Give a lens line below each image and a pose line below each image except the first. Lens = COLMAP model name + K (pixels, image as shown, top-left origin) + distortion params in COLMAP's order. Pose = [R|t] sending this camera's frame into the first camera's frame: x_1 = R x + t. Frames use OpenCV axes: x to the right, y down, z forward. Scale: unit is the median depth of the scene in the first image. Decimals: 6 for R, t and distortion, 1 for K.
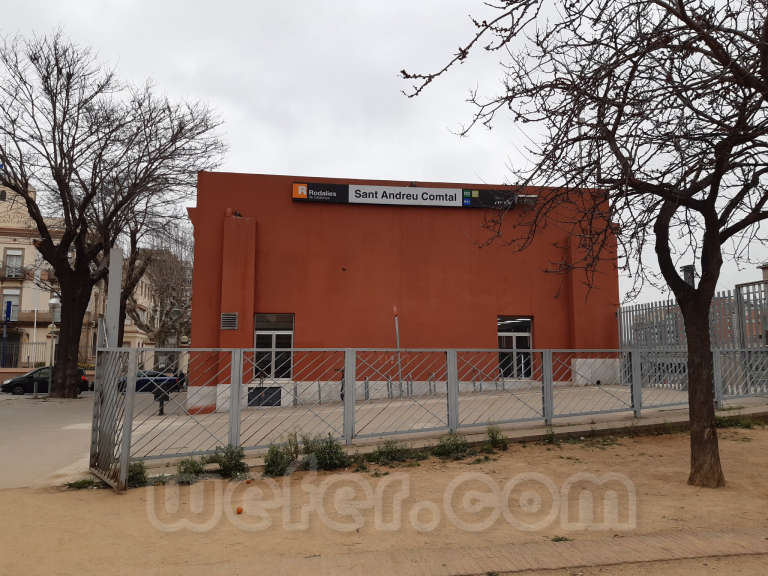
lens RADIAL K [[595.4, 0, 394.8], [0, 595.4, 281.7], [0, 0, 1]] dist [0.100236, -0.190125]
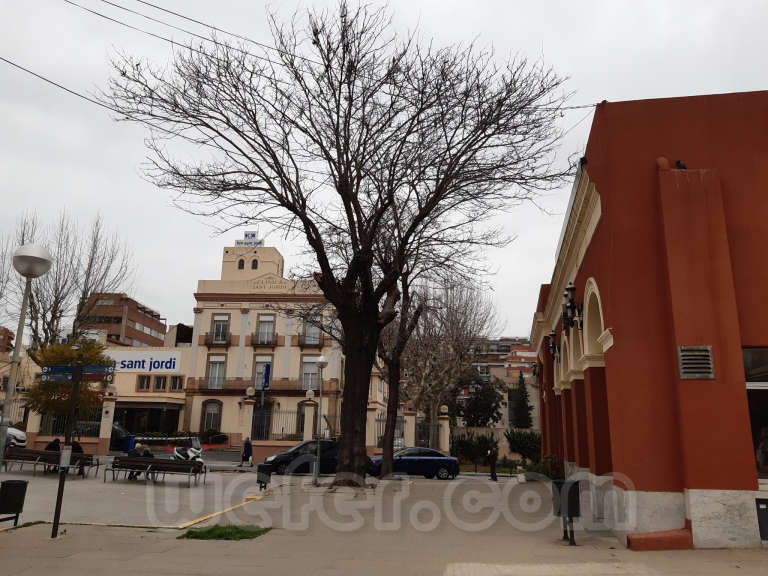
lens RADIAL K [[595.0, 0, 383.3], [0, 595.0, 280.1], [0, 0, 1]] dist [0.077195, -0.127706]
pose [[0.939847, -0.066301, -0.335100, -0.260231], [0.023769, 0.991299, -0.129469, 0.041779], [0.340768, 0.113716, 0.933245, 0.314775]]
